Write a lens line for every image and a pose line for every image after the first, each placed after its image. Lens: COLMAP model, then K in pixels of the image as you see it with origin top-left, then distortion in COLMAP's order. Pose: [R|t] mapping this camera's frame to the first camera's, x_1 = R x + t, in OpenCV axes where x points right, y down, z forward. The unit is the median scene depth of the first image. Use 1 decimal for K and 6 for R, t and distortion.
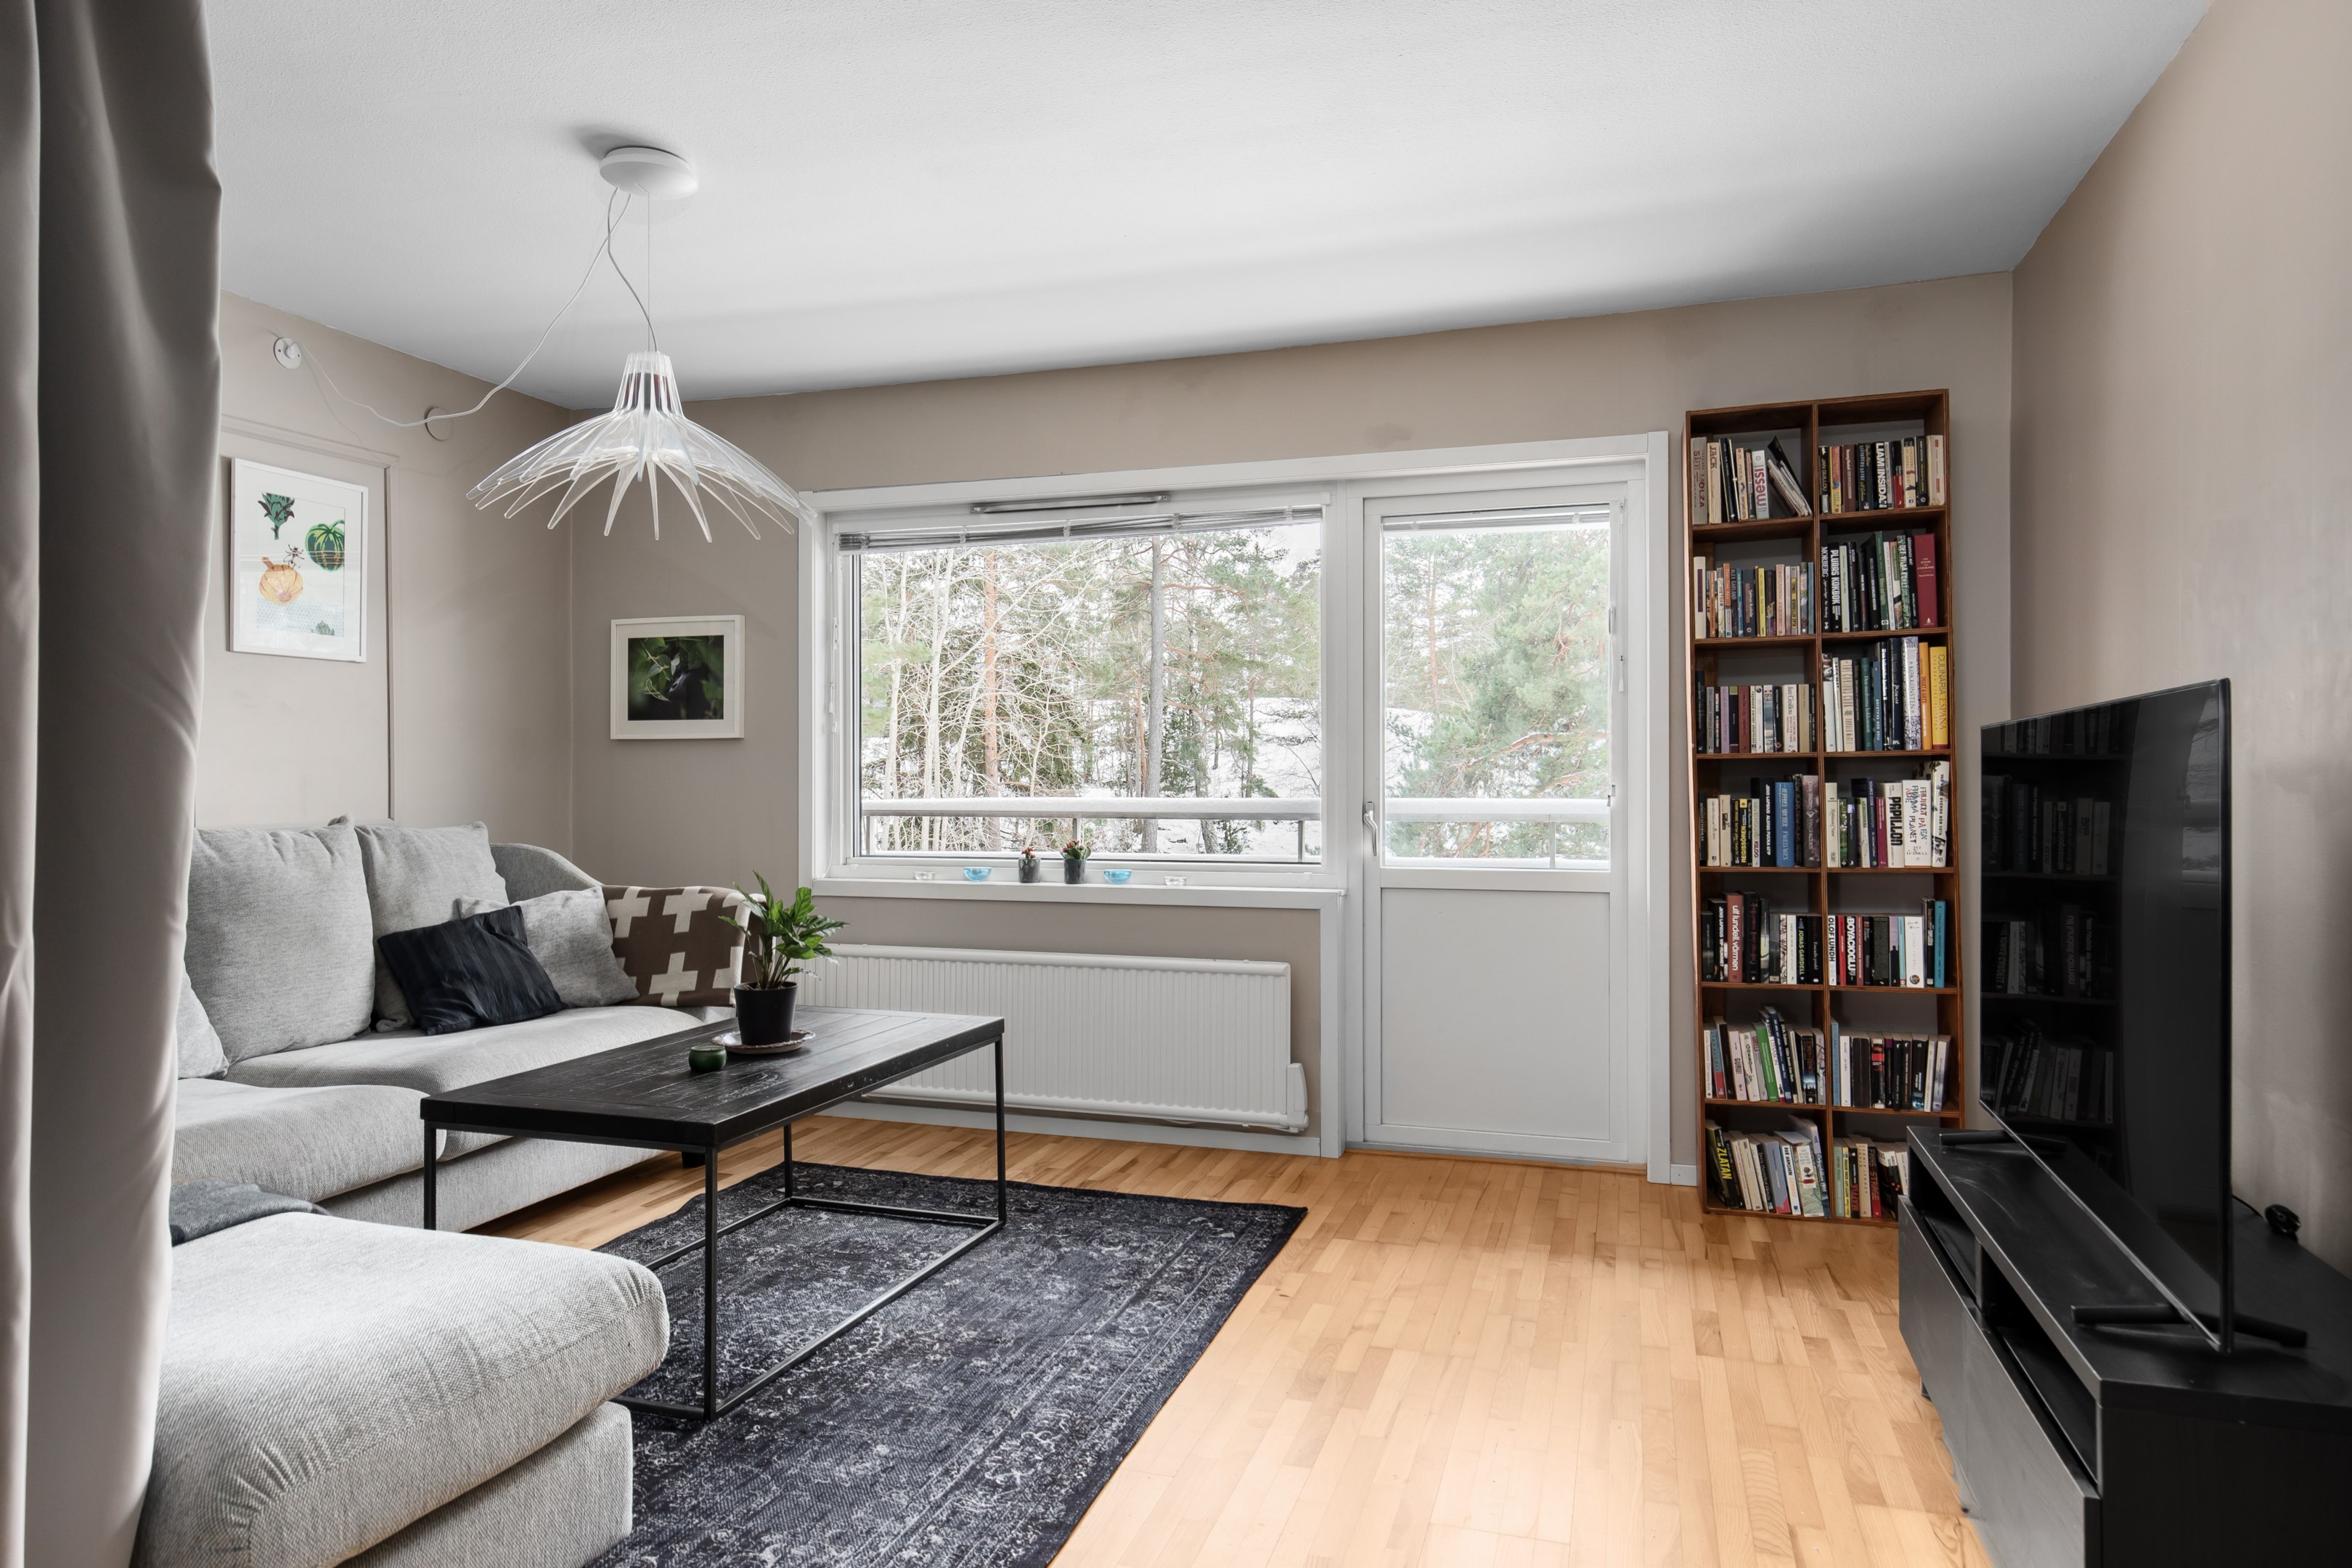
lens RADIAL K [[1425.7, 0, 1176.0], [0, 1425.7, 784.0], [0, 0, 1]] dist [-0.000664, -0.003394]
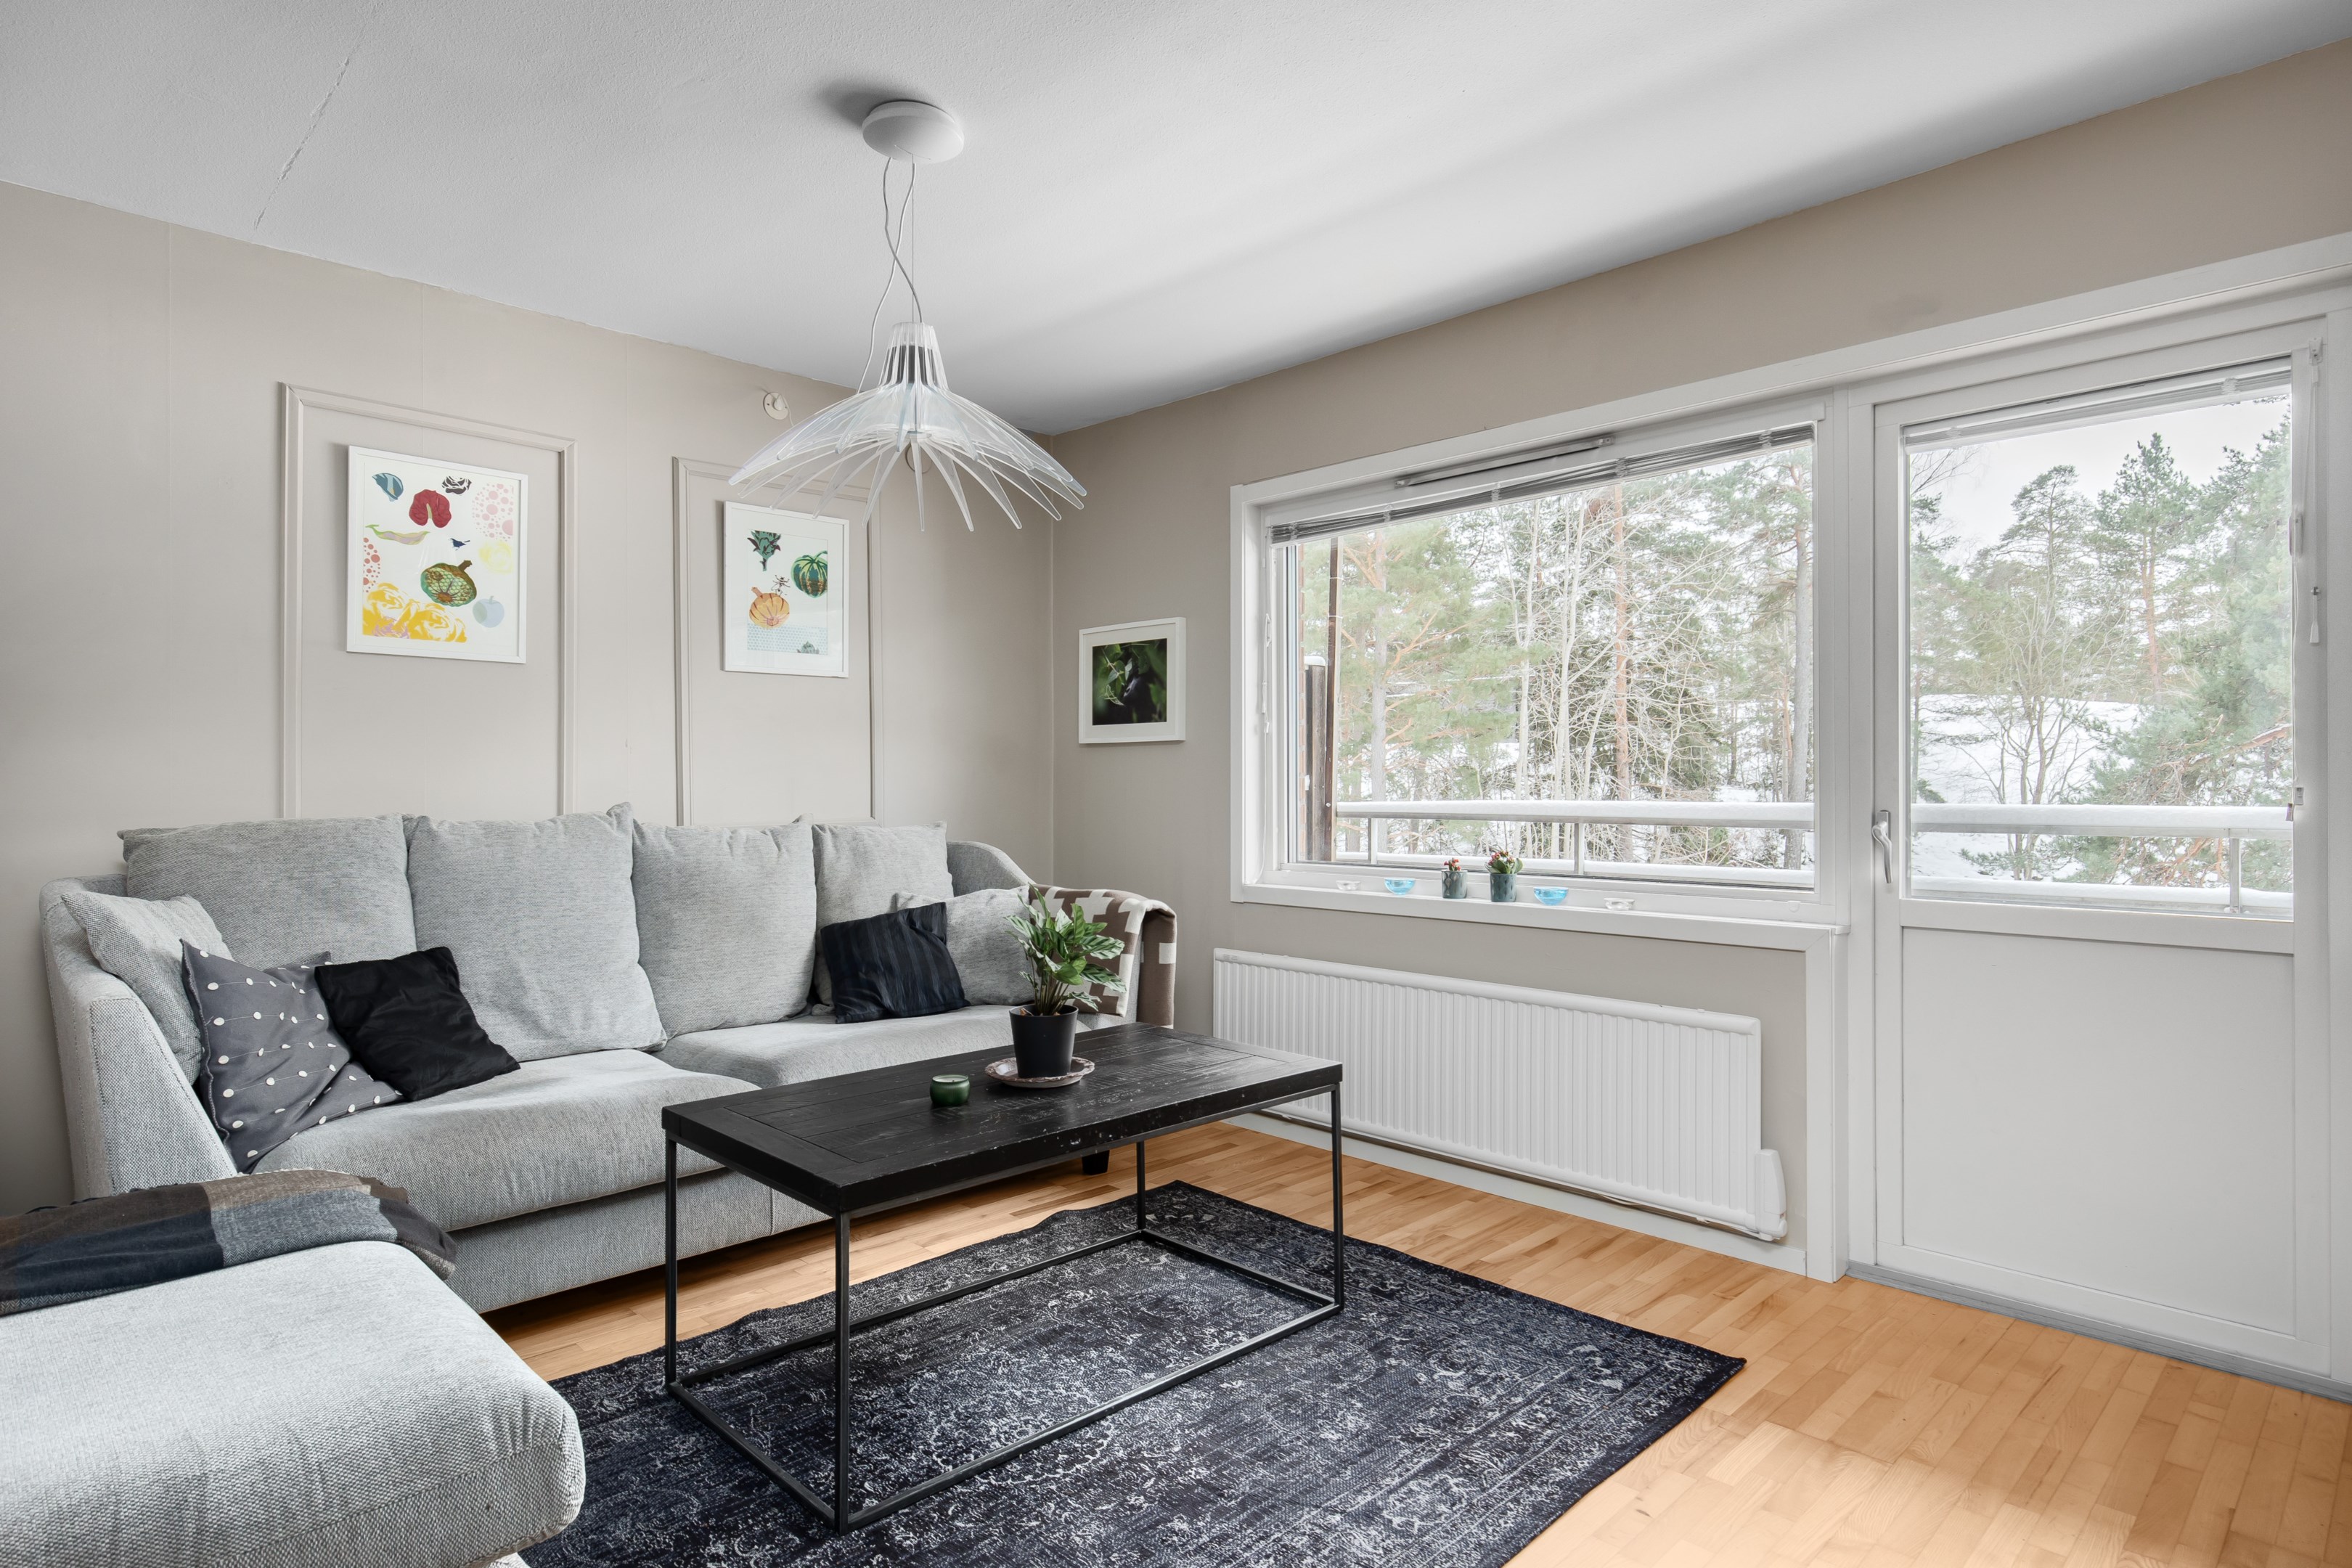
lens RADIAL K [[1262.8, 0, 1176.0], [0, 1262.8, 784.0], [0, 0, 1]] dist [-0.000493, -0.000829]
pose [[0.884081, -0.001086, -0.467333, 0.129703], [0.000490, 0.999999, -0.001397, -0.000417], [0.467334, 0.001006, 0.884080, 0.268860]]
